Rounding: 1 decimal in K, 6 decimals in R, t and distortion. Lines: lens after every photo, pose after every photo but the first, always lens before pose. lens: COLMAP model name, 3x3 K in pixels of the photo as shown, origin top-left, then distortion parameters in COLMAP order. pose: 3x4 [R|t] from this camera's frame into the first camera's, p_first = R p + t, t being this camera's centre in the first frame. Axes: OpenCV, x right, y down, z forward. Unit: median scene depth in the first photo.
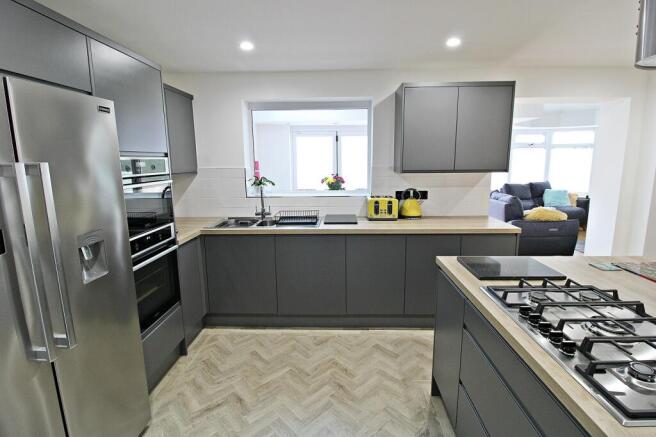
lens RADIAL K [[304.8, 0, 327.7], [0, 304.8, 210.1], [0, 0, 1]] dist [0.001674, -0.014425]
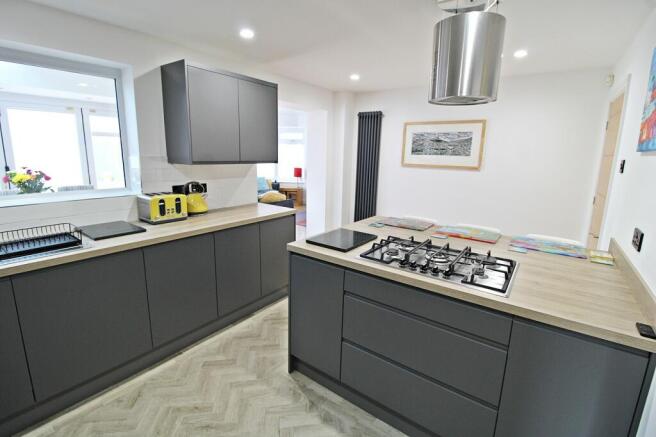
lens RADIAL K [[304.8, 0, 327.7], [0, 304.8, 210.1], [0, 0, 1]] dist [0.001674, -0.014425]
pose [[0.559398, -0.127509, 0.819033, -0.276683], [0.100160, 0.991255, 0.085911, -0.028124], [-0.822825, 0.033976, 0.567278, 0.186898]]
